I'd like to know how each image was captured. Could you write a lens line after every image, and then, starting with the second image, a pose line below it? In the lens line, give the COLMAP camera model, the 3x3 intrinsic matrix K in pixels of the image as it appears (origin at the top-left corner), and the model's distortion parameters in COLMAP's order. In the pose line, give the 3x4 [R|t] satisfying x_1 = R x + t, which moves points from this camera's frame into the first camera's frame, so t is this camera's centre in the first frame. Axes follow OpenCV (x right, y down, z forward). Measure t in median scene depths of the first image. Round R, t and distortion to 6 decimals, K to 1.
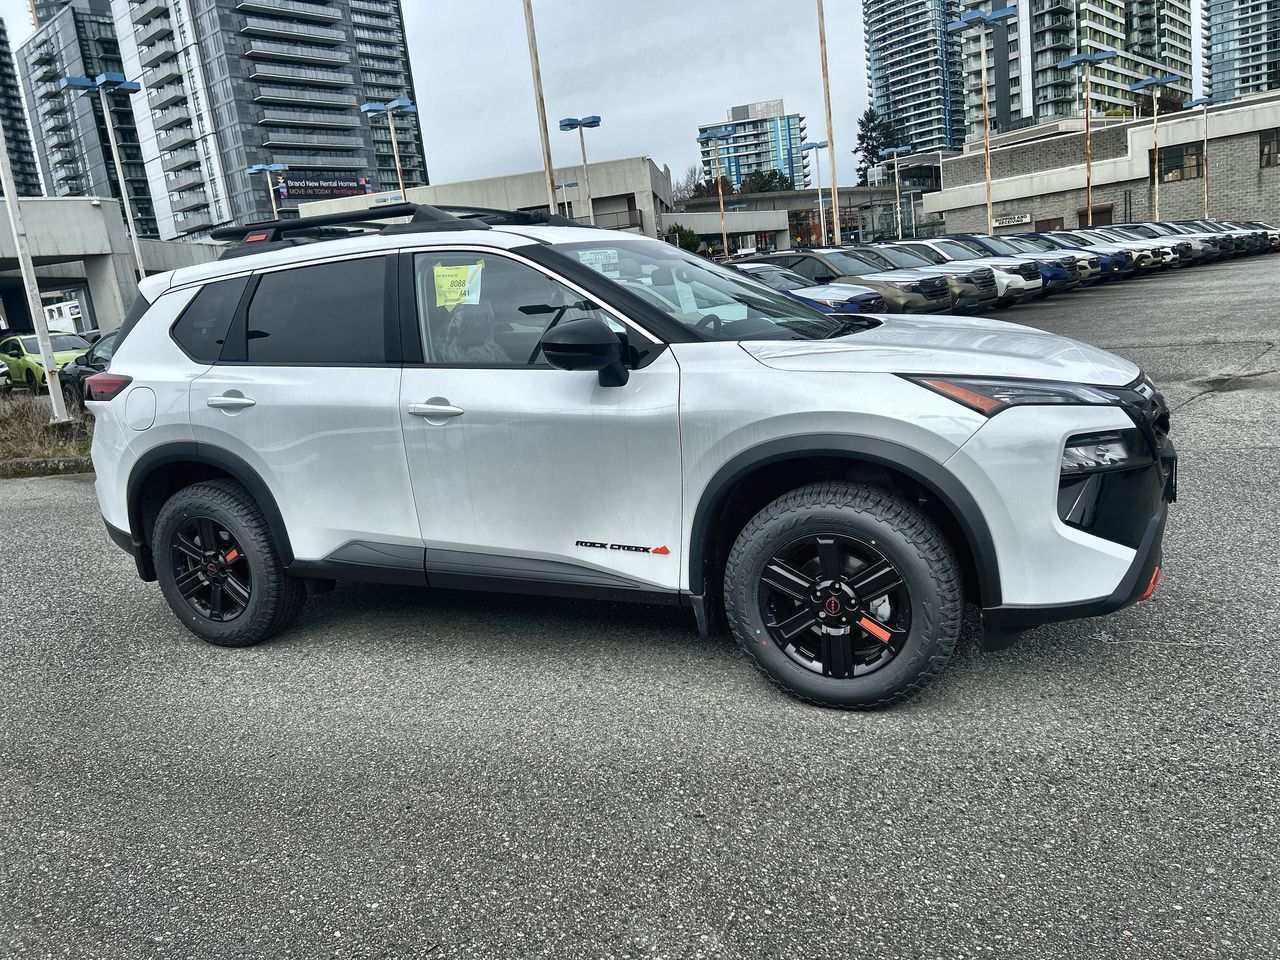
lens RADIAL K [[973.9, 0, 653.6], [0, 973.9, 478.8], [0, 0, 1]] dist [0.056428, -0.067536]
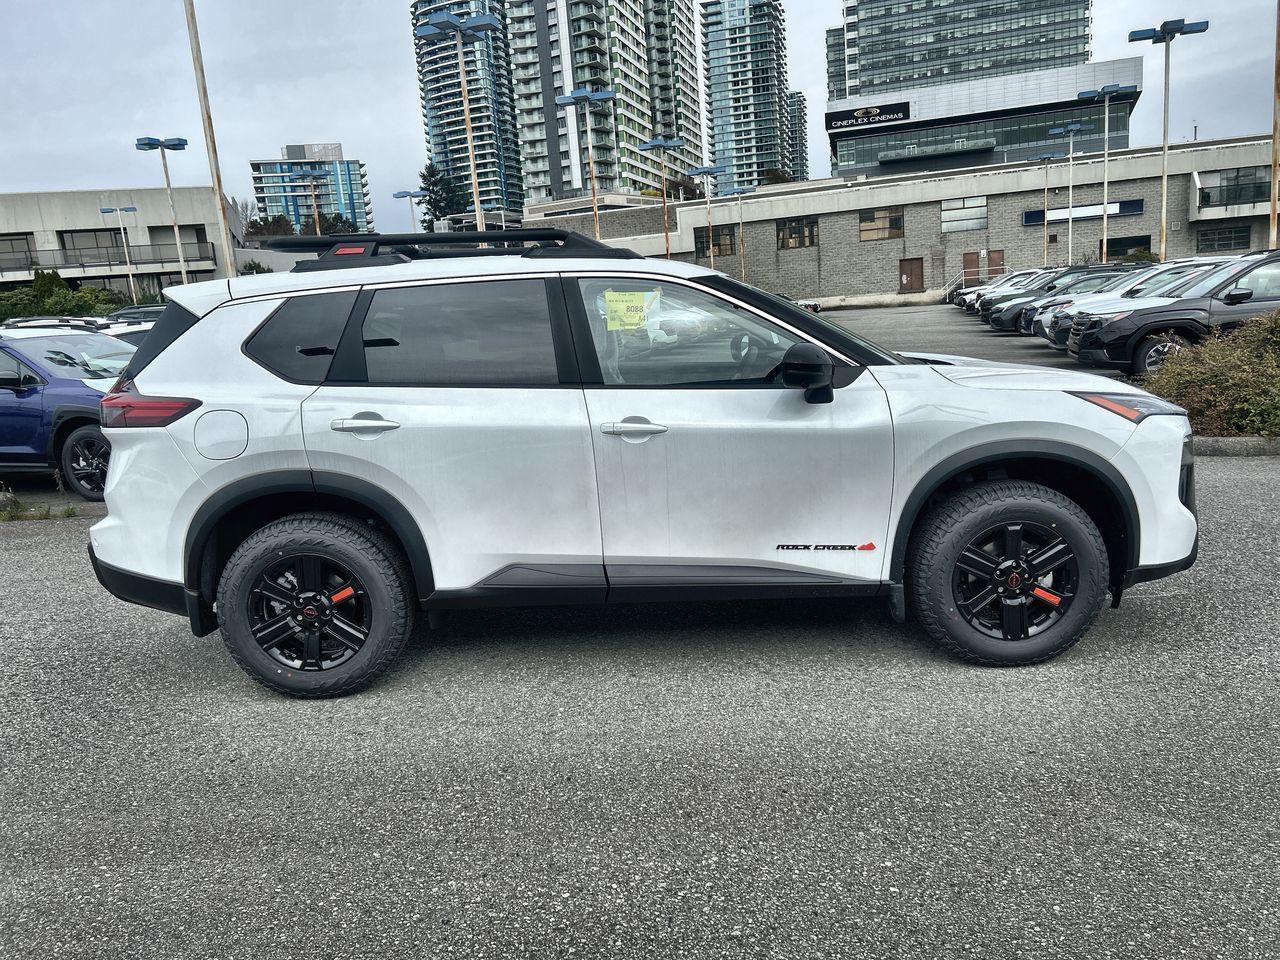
lens RADIAL K [[968.2, 0, 650.5], [0, 968.2, 468.9], [0, 0, 1]] dist [0.064084, -0.068403]
pose [[0.906255, -0.024354, 0.422028, -0.525270], [0.048689, 0.997709, -0.046979, 0.017806], [-0.419917, 0.063123, 0.905365, 0.052026]]
